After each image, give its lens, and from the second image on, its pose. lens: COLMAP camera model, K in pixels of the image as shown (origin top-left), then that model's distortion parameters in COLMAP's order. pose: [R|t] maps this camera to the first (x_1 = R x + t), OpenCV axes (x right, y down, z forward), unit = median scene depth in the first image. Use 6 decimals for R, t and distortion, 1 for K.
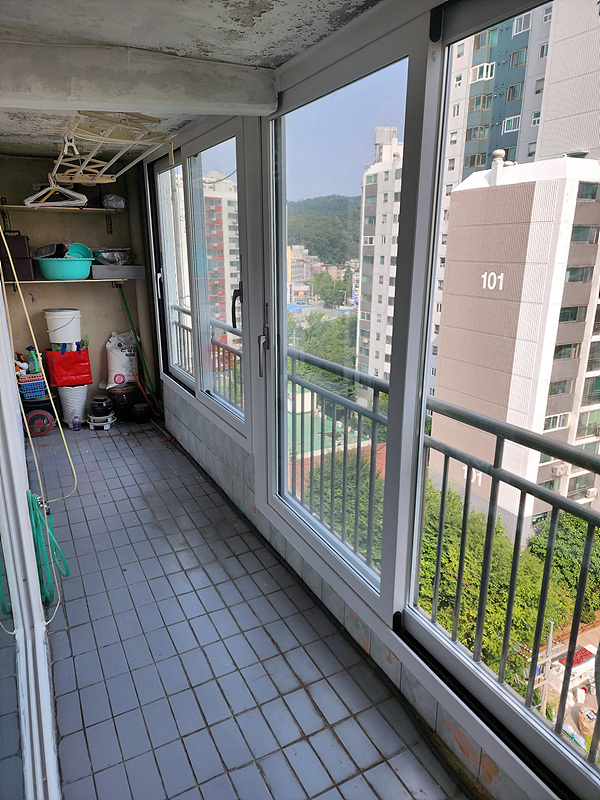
lens RADIAL K [[528.6, 0, 301.2], [0, 528.6, 398.8], [0, 0, 1]] dist [0.056281, -0.068592]
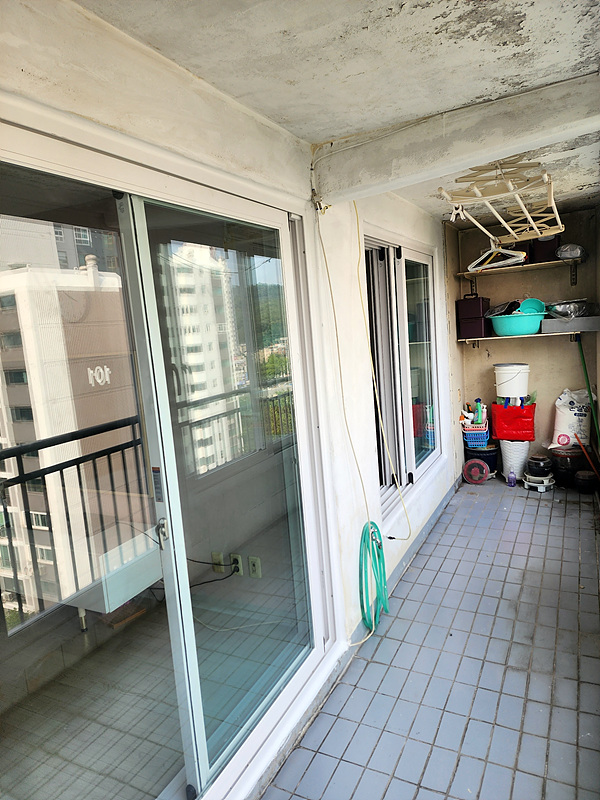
lens RADIAL K [[528.6, 0, 301.2], [0, 528.6, 398.8], [0, 0, 1]] dist [0.056281, -0.068592]
pose [[0.558234, 0.063321, -0.827263, 0.173470], [-0.146033, 0.989016, -0.022840, -0.021753], [0.816731, 0.133558, 0.561350, 0.116175]]
